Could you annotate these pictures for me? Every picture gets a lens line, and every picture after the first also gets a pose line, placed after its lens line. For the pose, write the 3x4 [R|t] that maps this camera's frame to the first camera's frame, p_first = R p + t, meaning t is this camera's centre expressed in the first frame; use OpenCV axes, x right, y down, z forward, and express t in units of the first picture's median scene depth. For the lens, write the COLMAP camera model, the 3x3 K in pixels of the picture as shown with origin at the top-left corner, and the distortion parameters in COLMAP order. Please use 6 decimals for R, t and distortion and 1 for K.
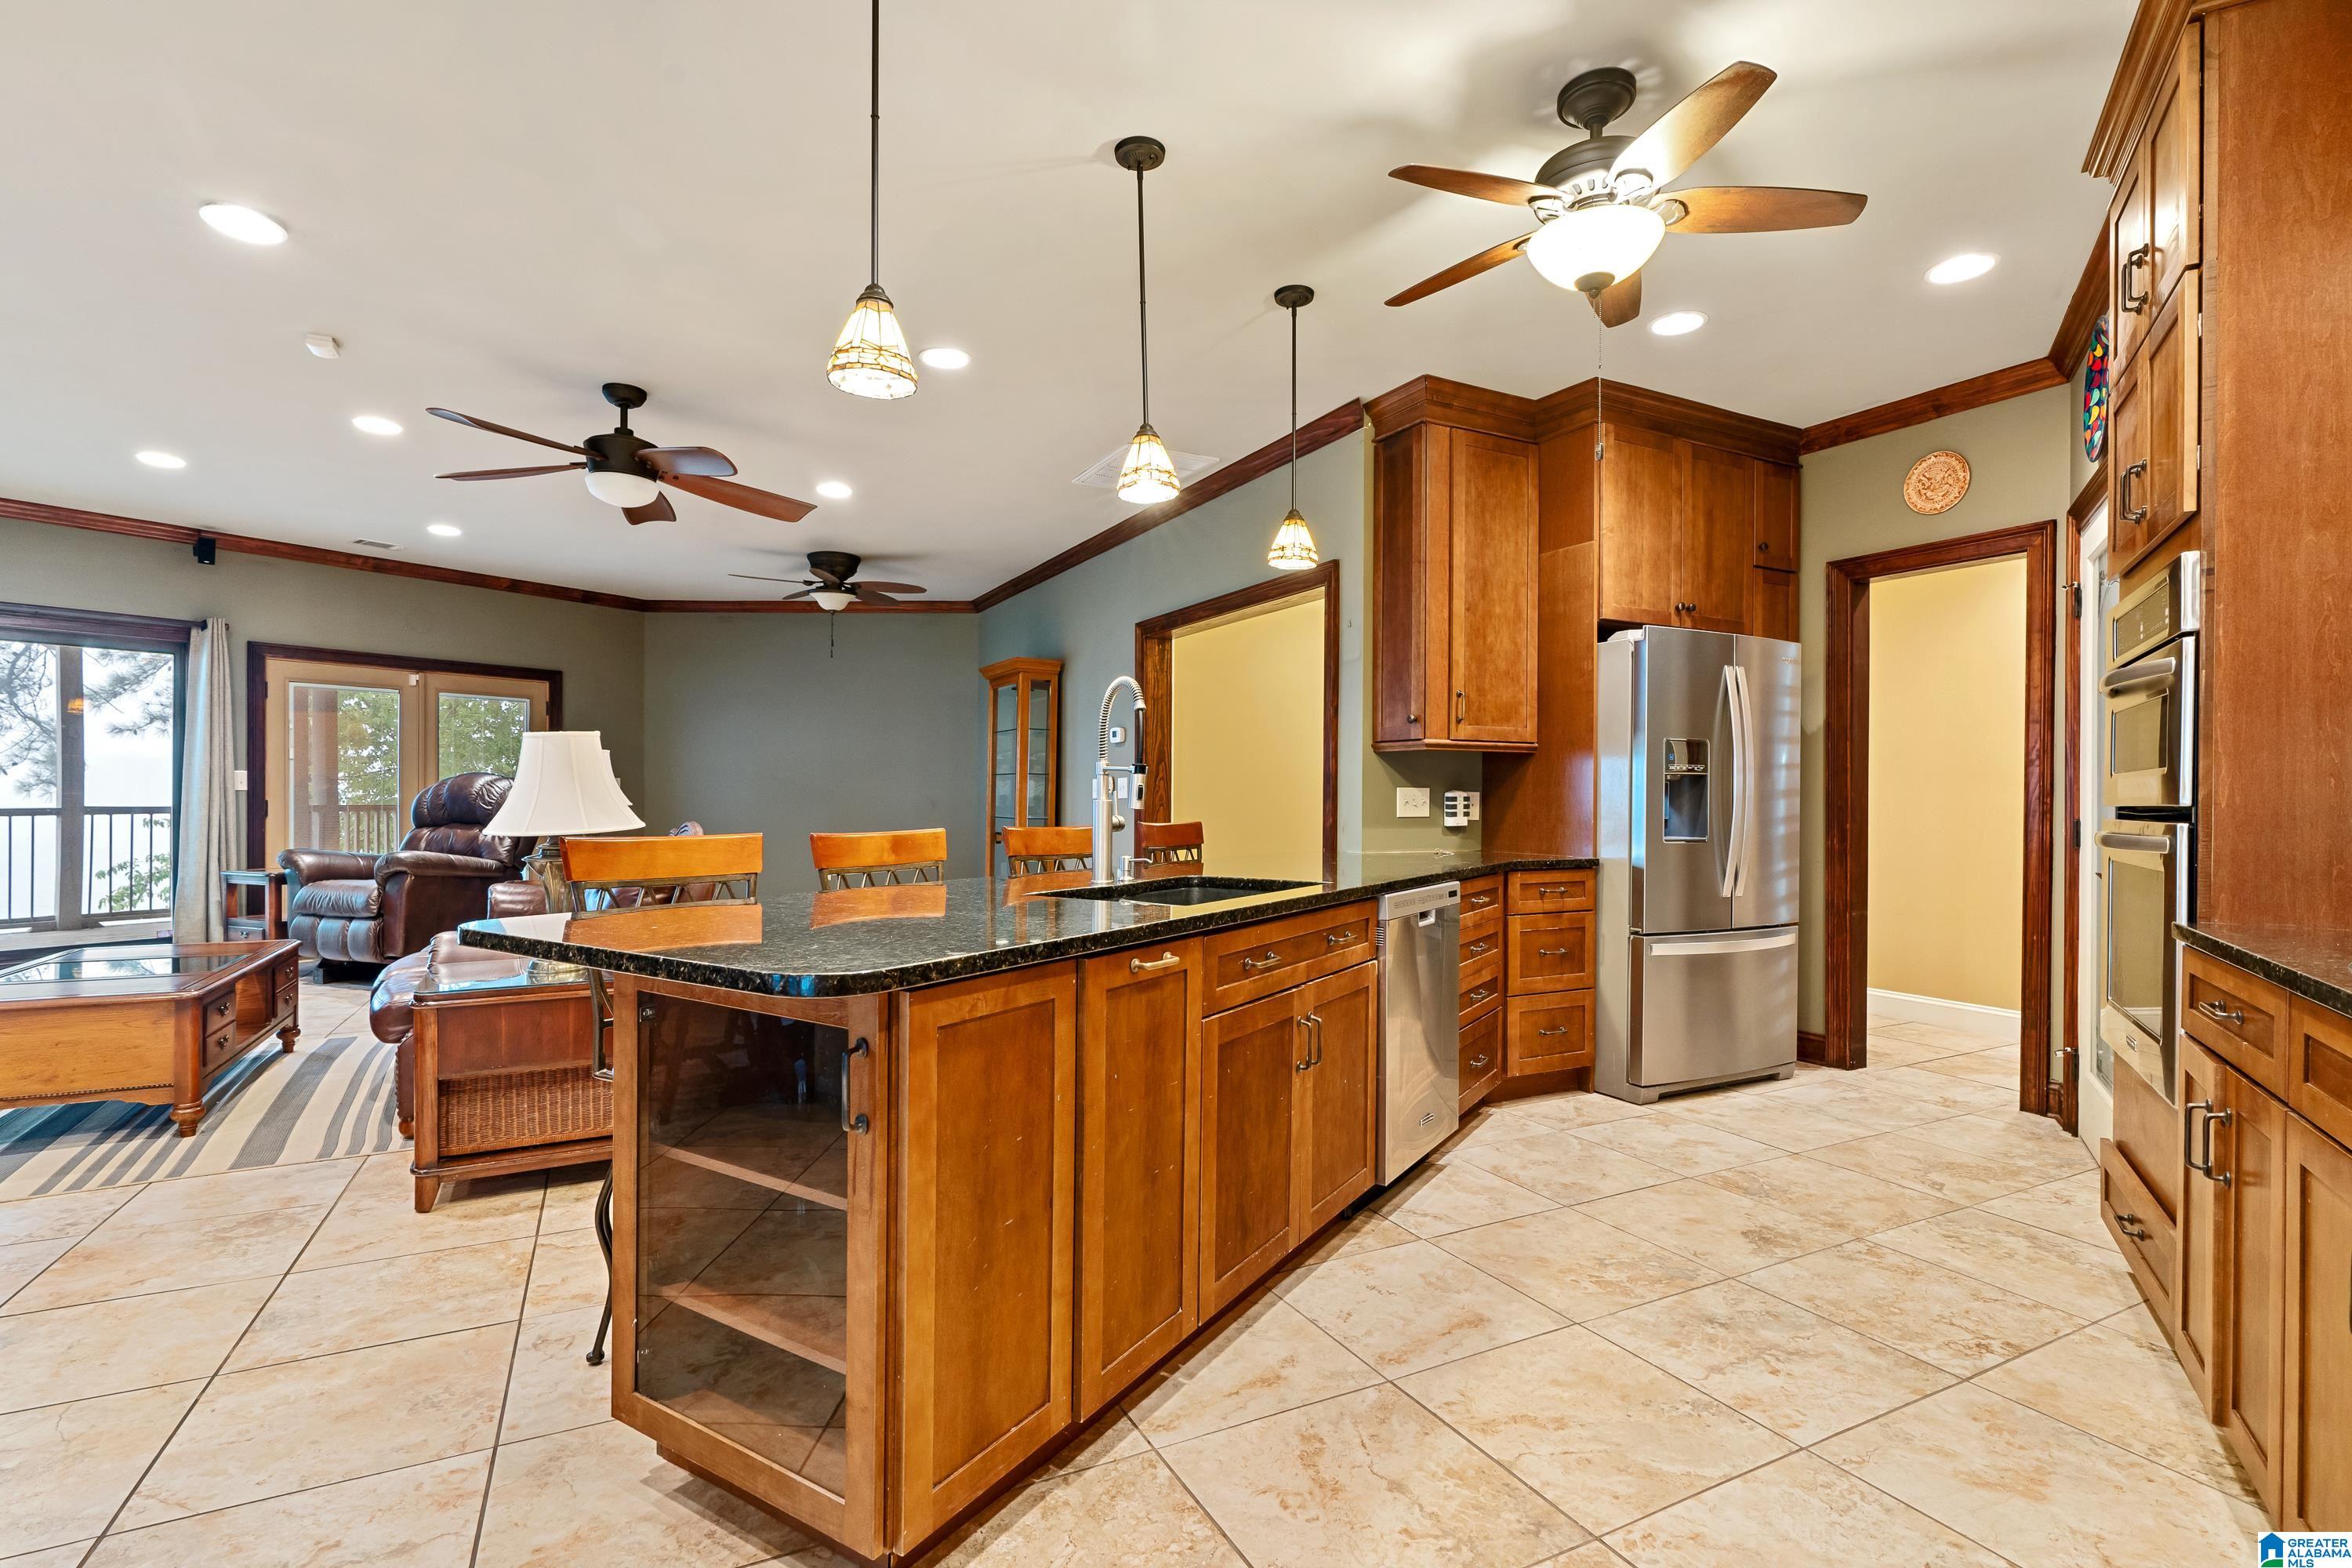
lens RADIAL K [[1085.8, 0, 1181.5], [0, 1085.8, 796.2], [0, 0, 1]] dist [-0.004953, 0.000597]
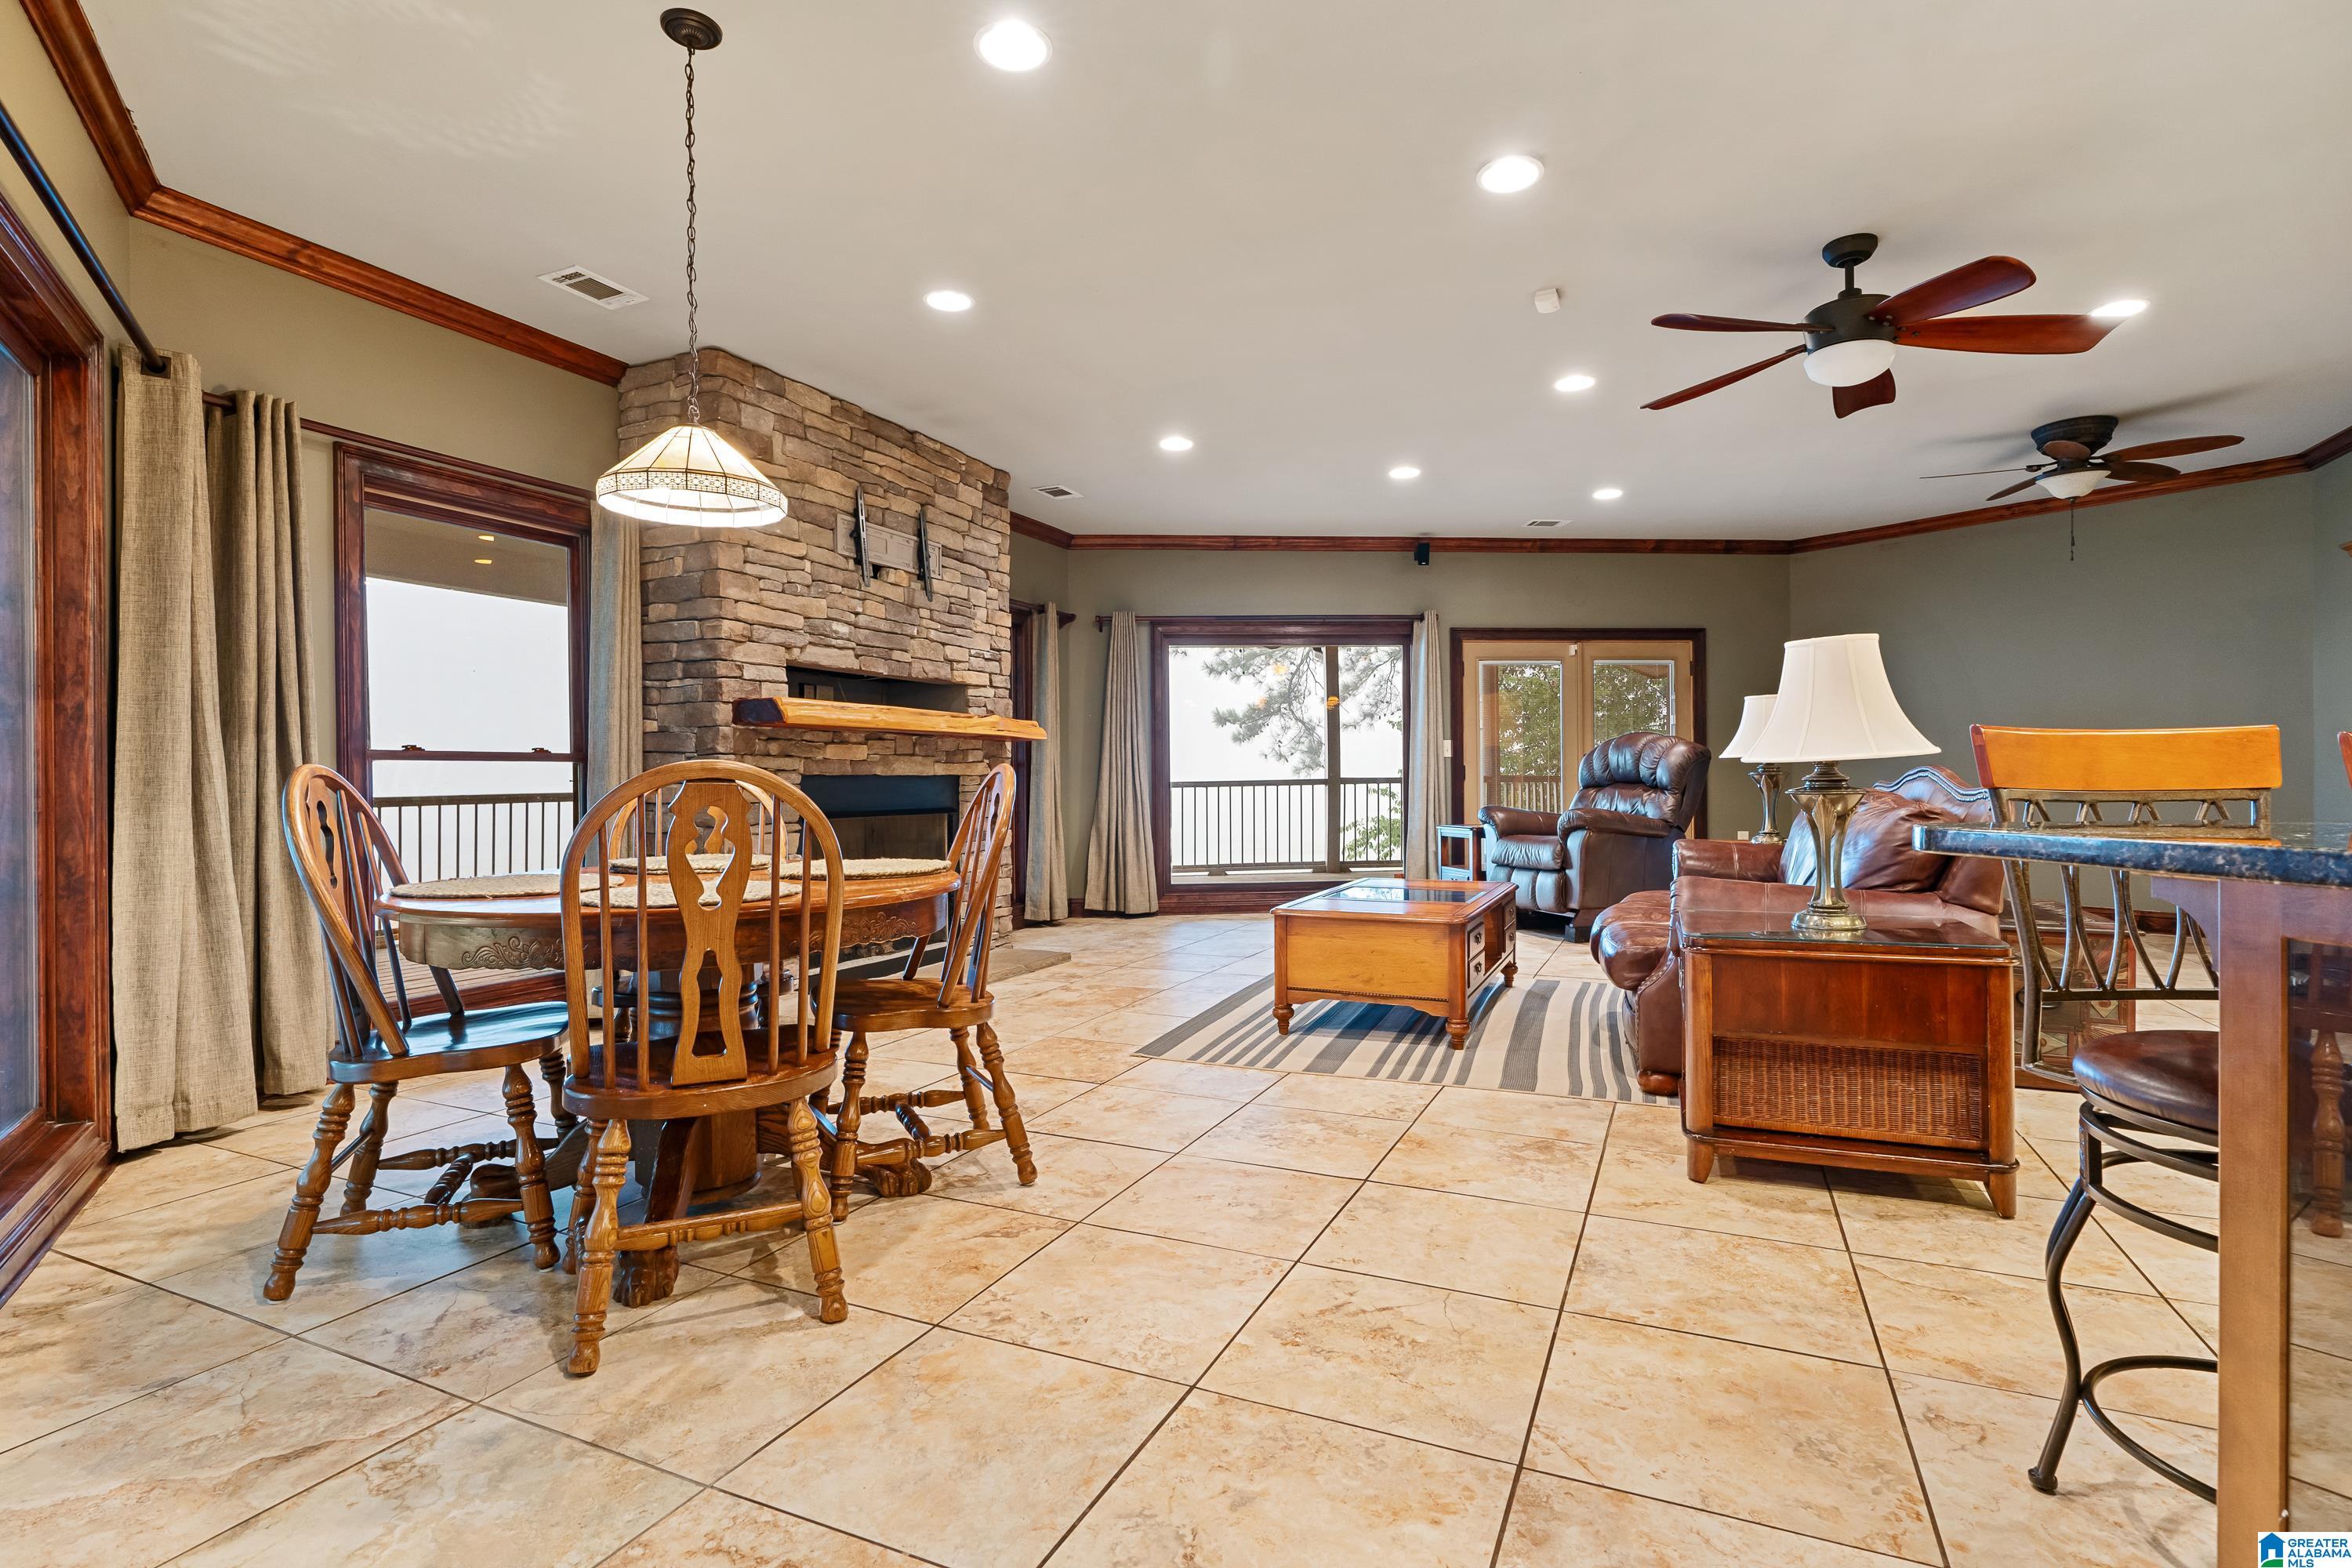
lens RADIAL K [[1118.9, 0, 1194.6], [0, 1118.9, 773.1], [0, 0, 1]] dist [-0.002607, -0.000281]
pose [[0.619854, -0.015373, -0.784566, -0.174817], [0.011211, 0.999880, -0.010735, 0.039772], [0.784637, -0.002142, 0.619952, 0.077863]]
